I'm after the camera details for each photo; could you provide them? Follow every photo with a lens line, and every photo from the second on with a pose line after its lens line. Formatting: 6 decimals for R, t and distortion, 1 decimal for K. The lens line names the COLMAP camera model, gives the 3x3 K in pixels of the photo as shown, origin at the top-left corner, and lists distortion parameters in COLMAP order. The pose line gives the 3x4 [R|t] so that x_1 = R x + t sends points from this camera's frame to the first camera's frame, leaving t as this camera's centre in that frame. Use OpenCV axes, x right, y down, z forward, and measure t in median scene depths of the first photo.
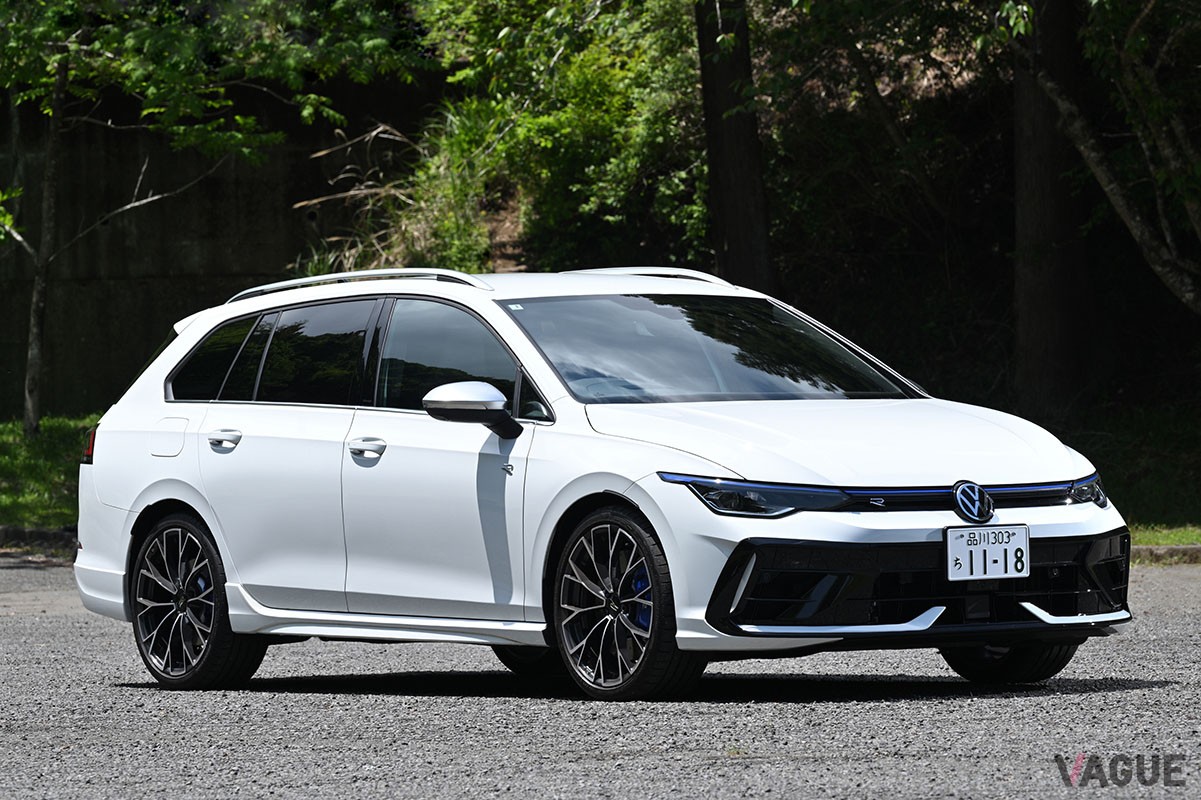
lens RADIAL K [[6497.7, 0, 598.4], [0, 6497.7, 401.4], [0, 0, 1]] dist [0.067692, 0.000000]
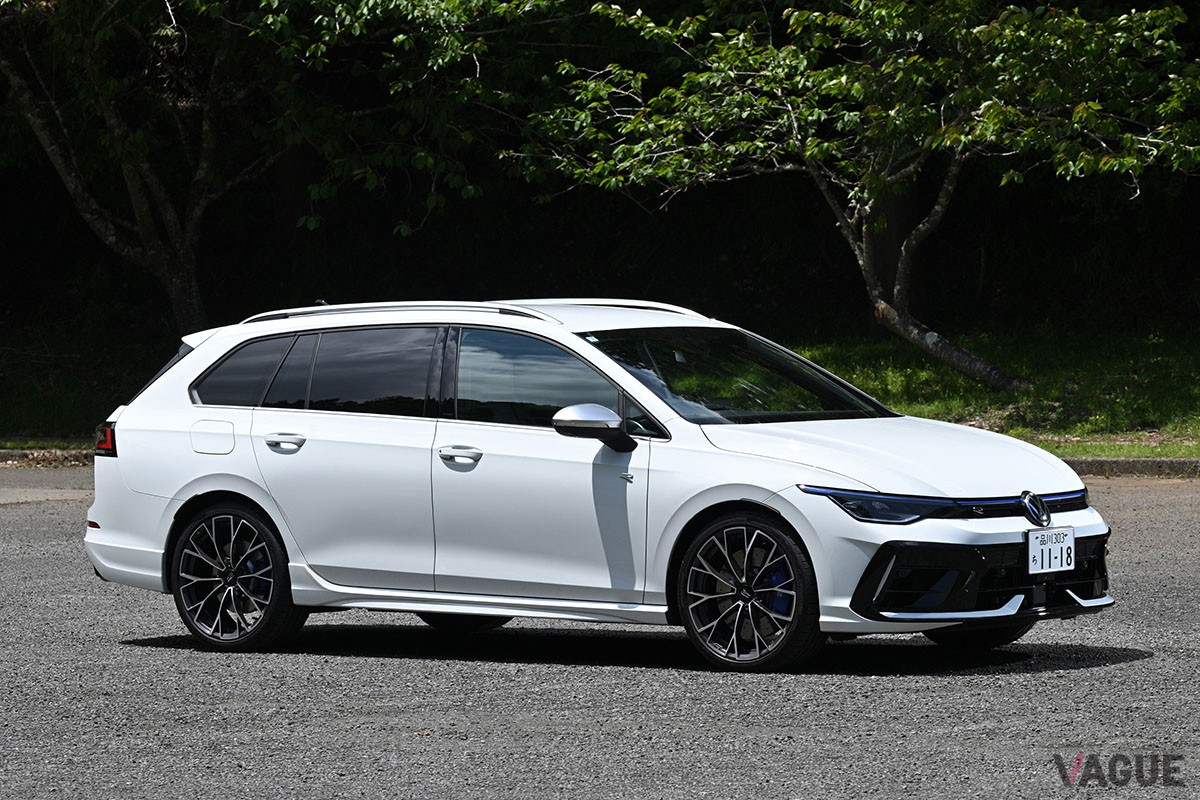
lens RADIAL K [[5288.6, 0, 601.0], [0, 5288.6, 397.6], [0, 0, 1]] dist [0.301502, 0.000000]
pose [[0.952804, 0.004615, 0.303551, -0.315712], [-0.012176, 0.999661, 0.023021, -0.026884], [-0.303342, -0.025630, 0.952537, 0.065744]]
